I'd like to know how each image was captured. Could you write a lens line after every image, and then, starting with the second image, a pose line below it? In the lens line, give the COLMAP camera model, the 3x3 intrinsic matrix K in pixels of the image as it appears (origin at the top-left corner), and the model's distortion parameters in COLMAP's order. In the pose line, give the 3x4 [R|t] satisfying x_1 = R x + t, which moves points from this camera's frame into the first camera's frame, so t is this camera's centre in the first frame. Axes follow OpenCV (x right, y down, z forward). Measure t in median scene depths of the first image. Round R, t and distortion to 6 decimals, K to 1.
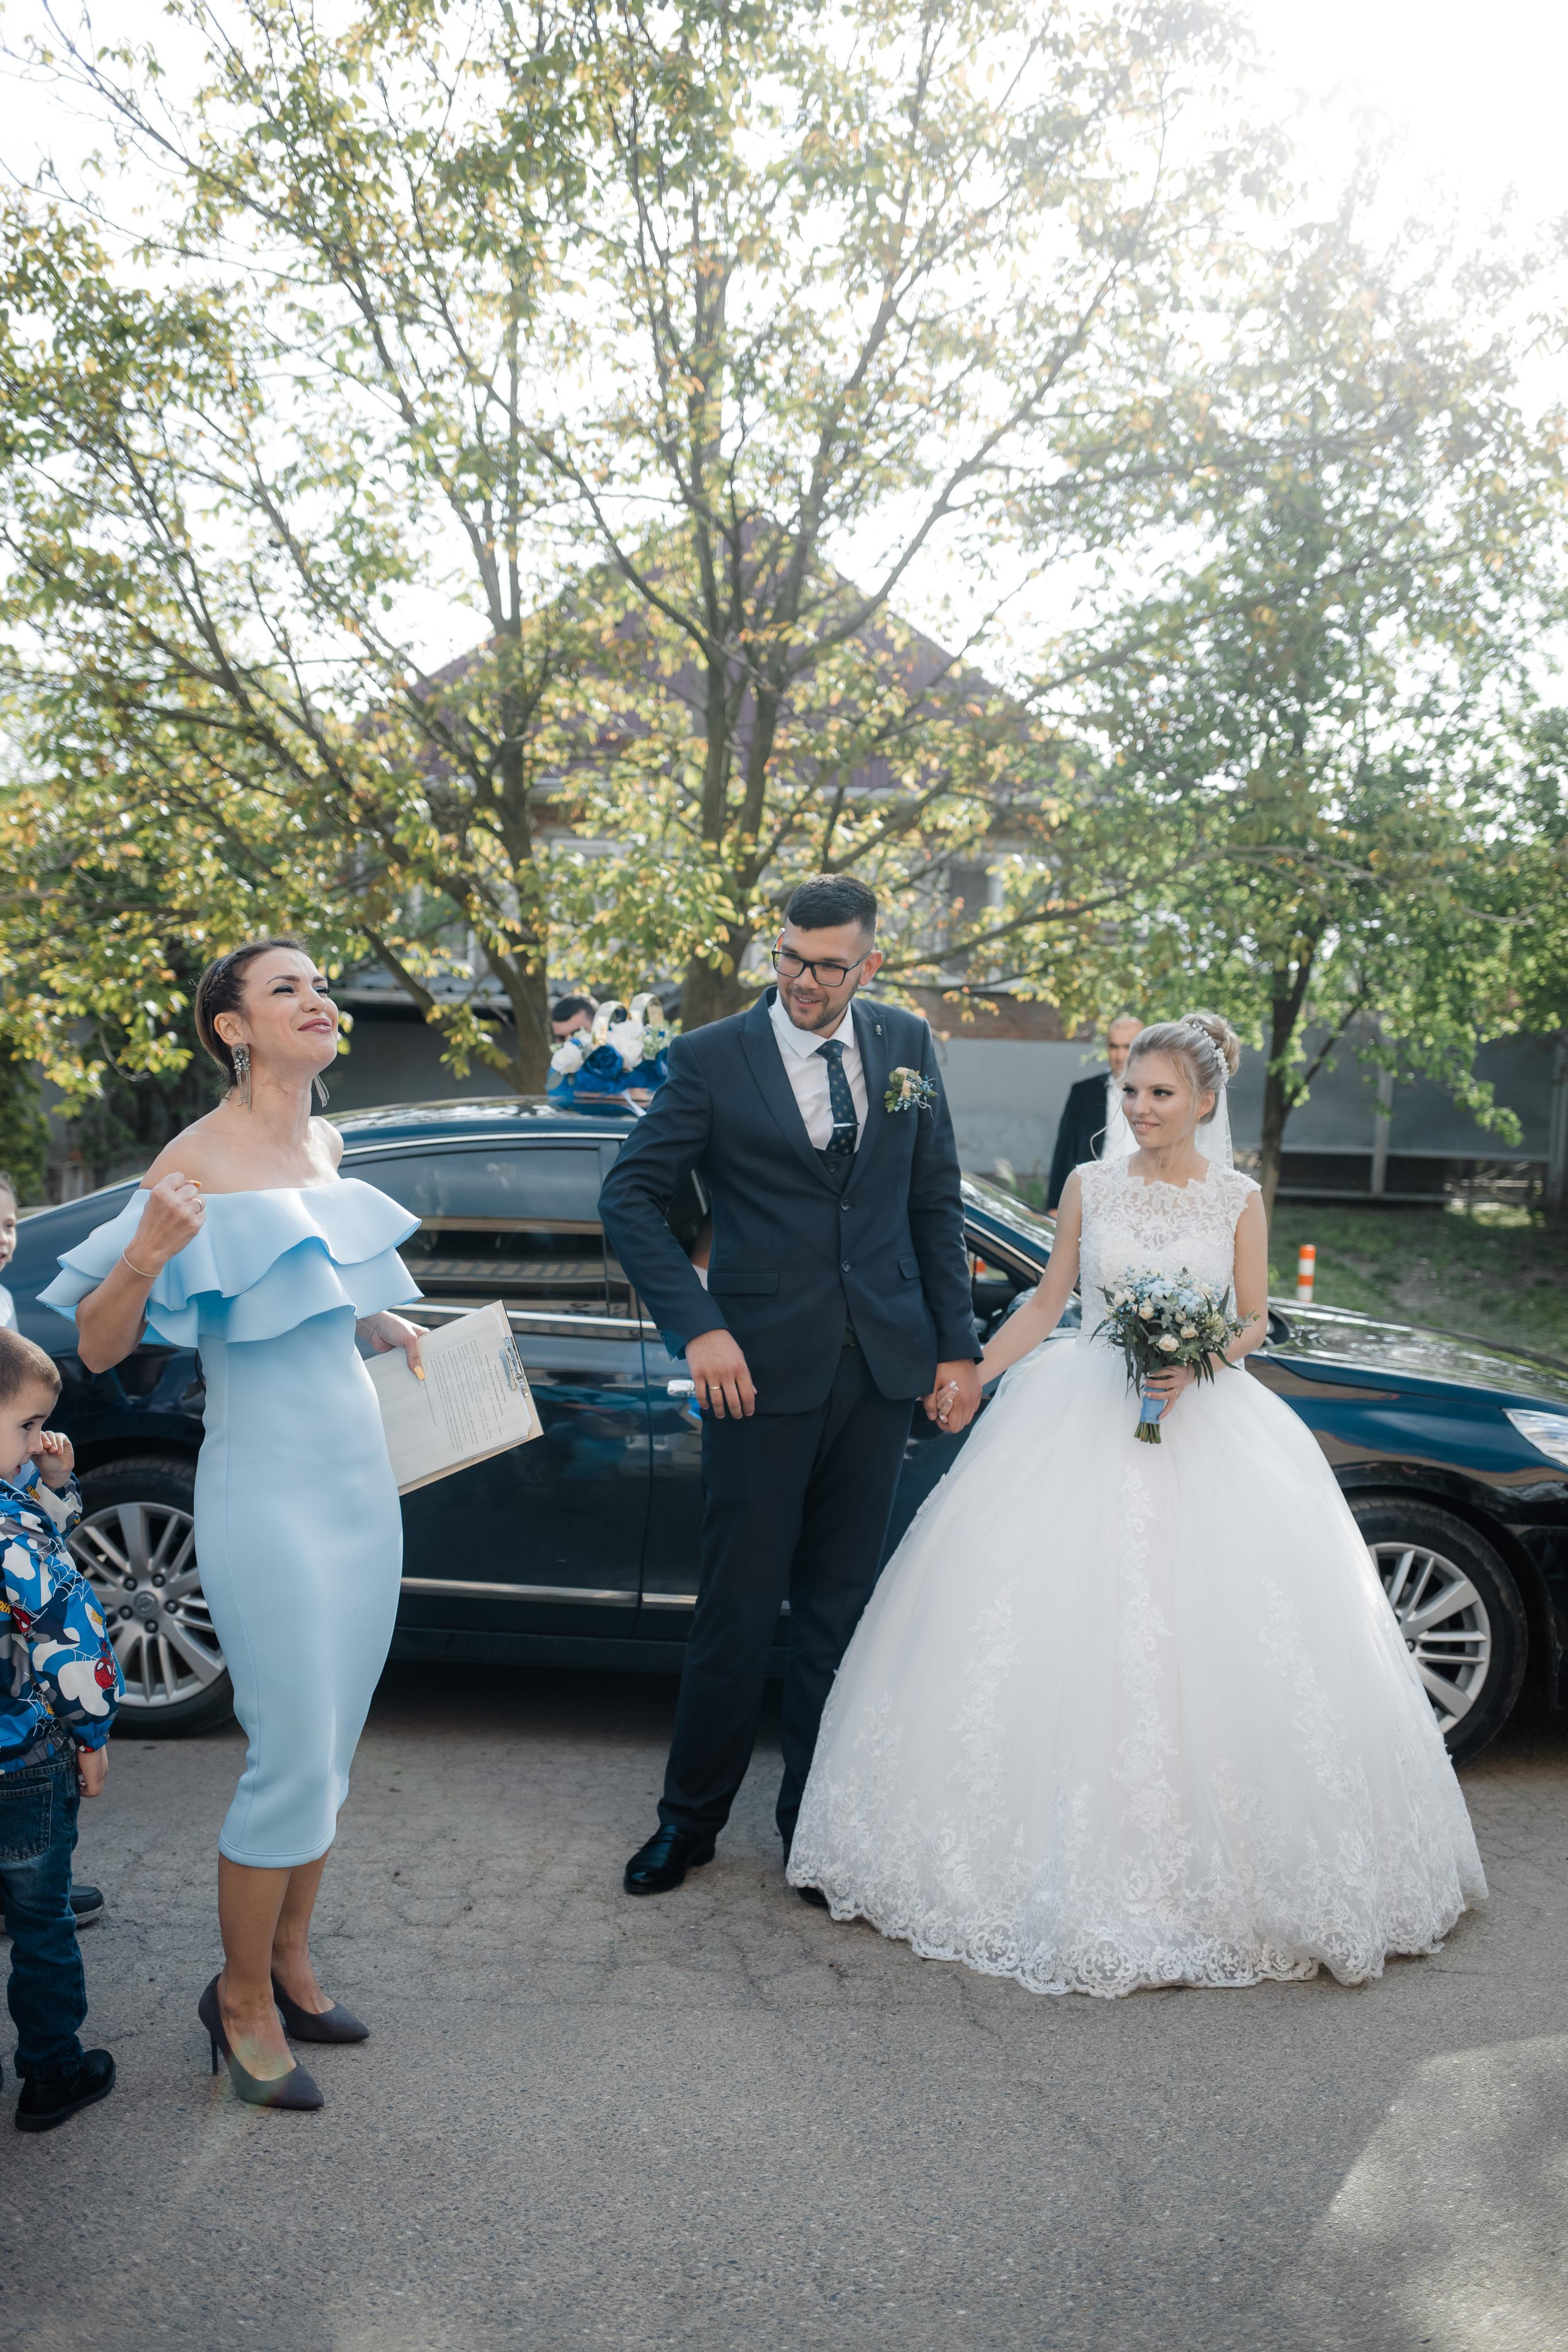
lens RADIAL K [[2195.1, 0, 784.0], [0, 2195.1, 1176.0], [0, 0, 1]] dist [0.006608, 0.011045]
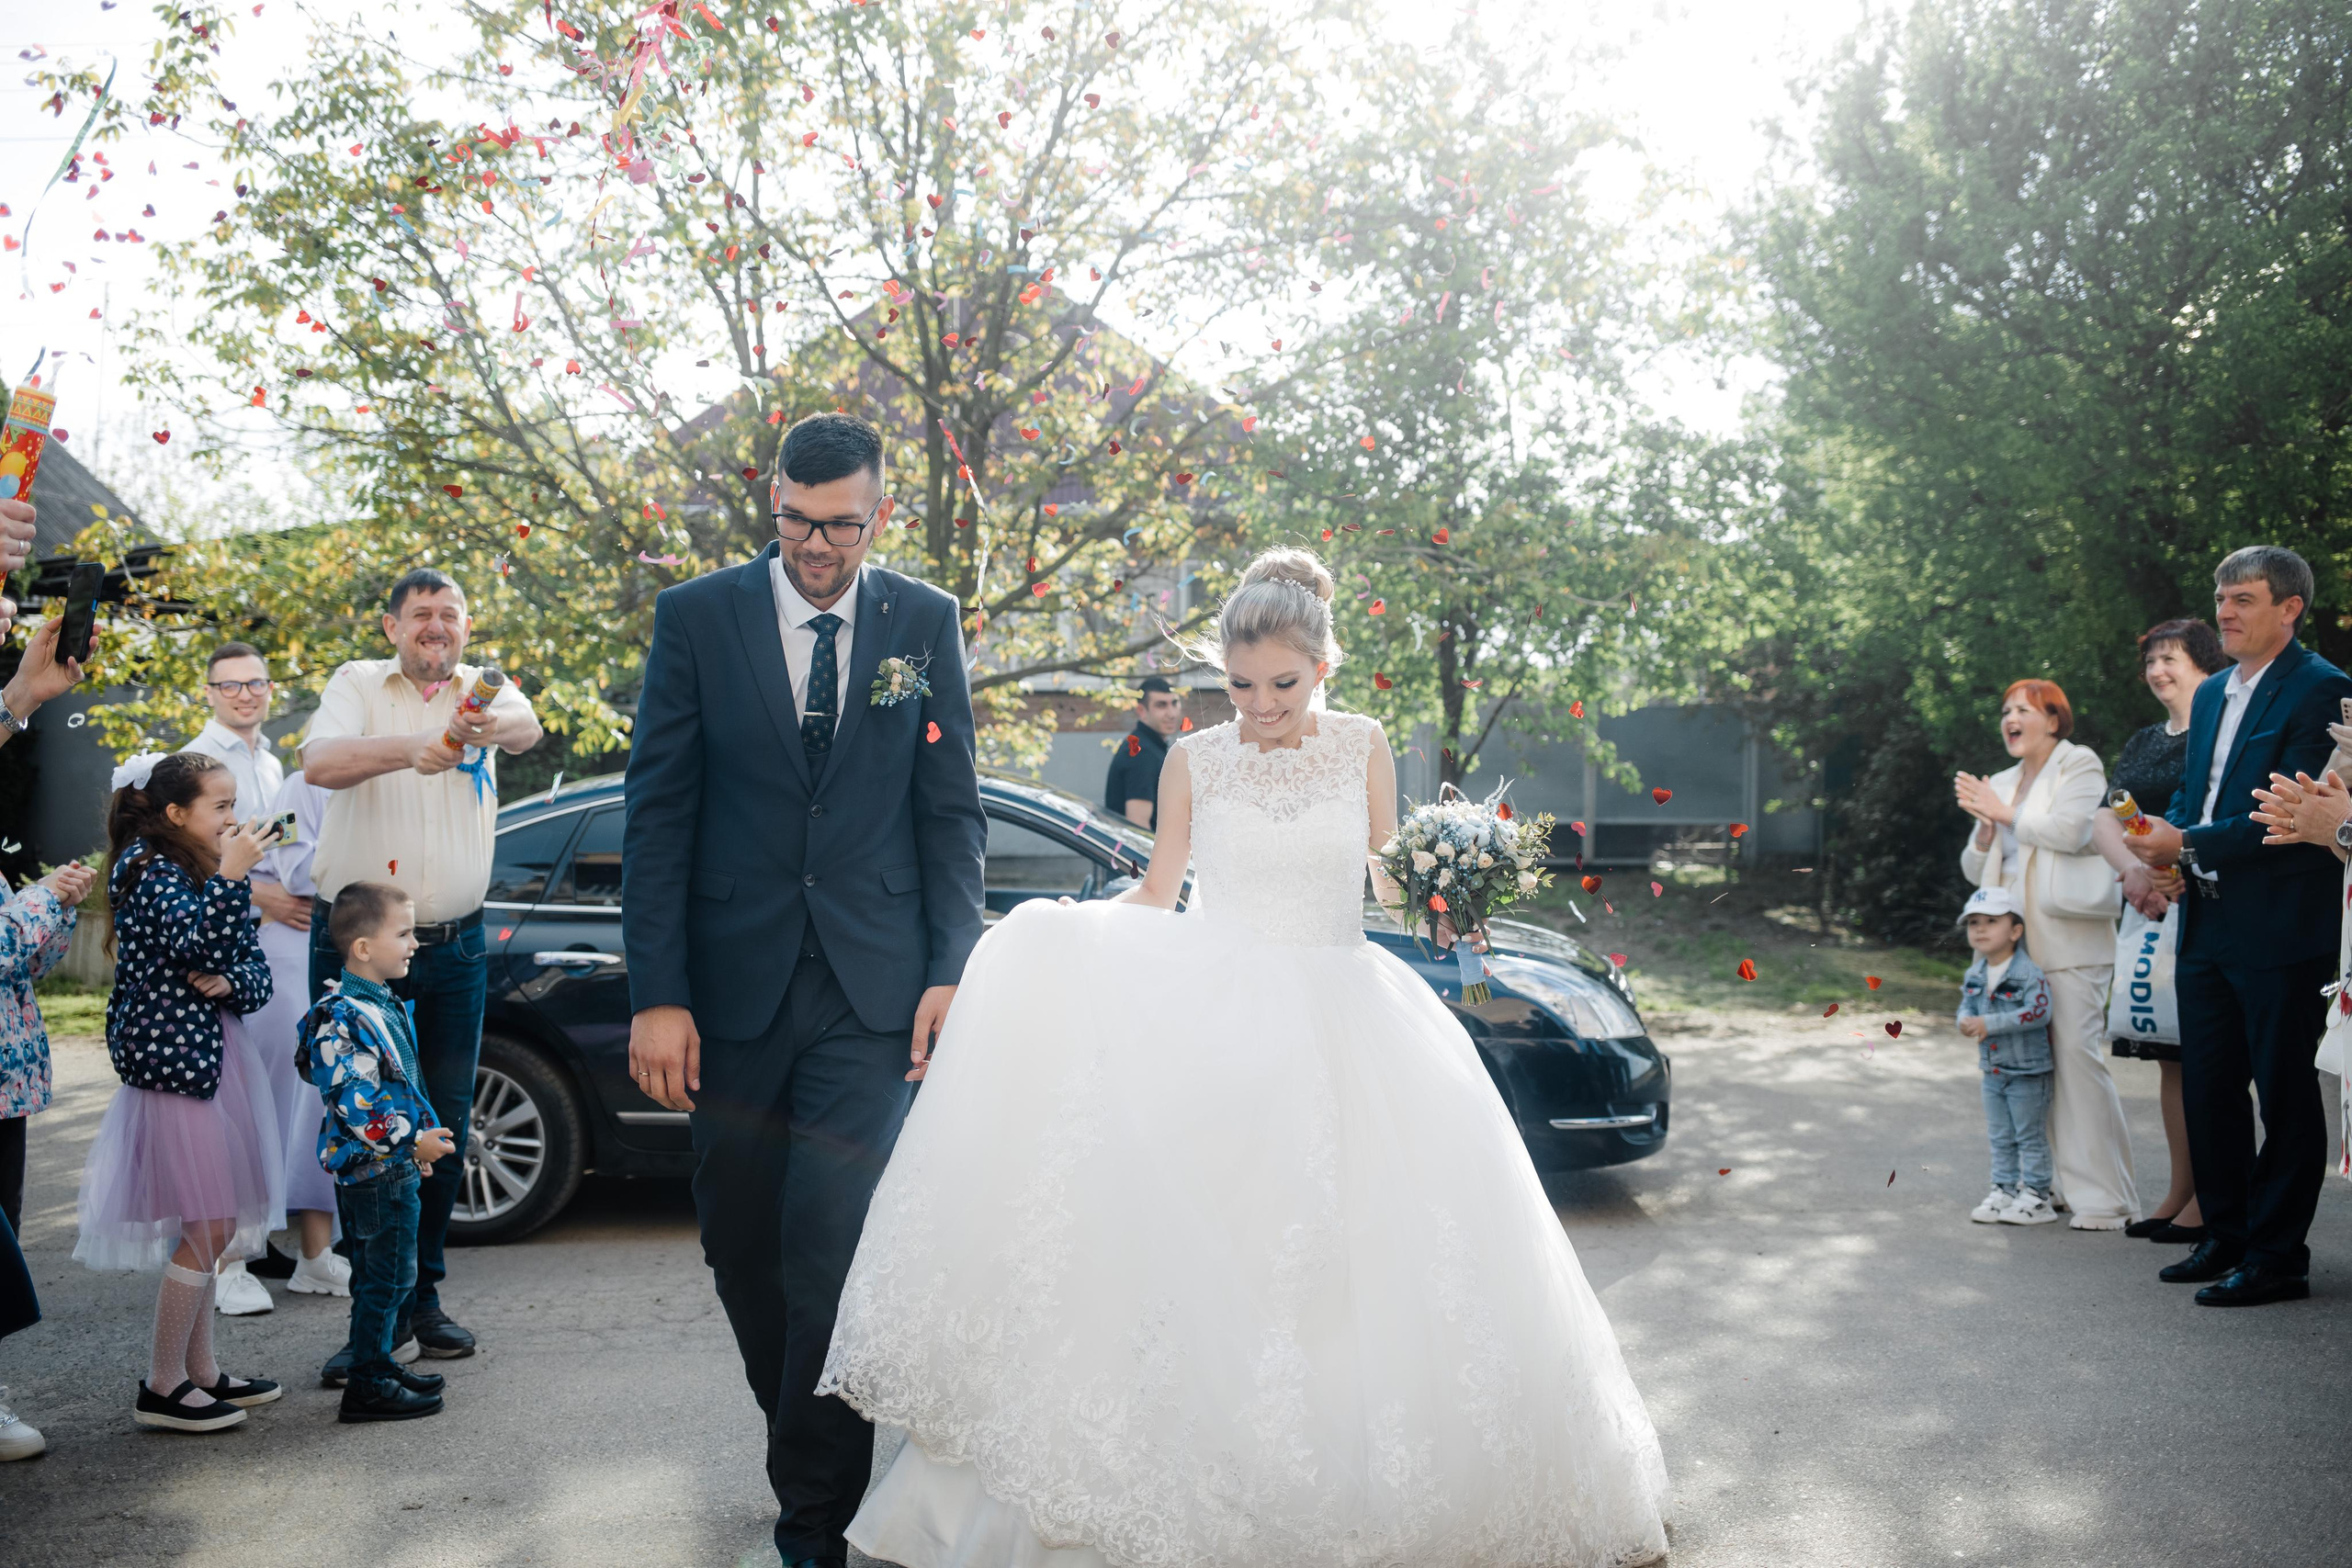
lens RADIAL K [[2331.3, 0, 1176.0], [0, 2331.3, 784.0], [0, 0, 1]] dist [0.001086, -0.006613]
pose [[0.999067, -0.033139, 0.027678, 0.058367], [0.034481, 0.998178, -0.049512, 0.034305], [-0.025986, 0.050420, 0.998390, -0.240996]]
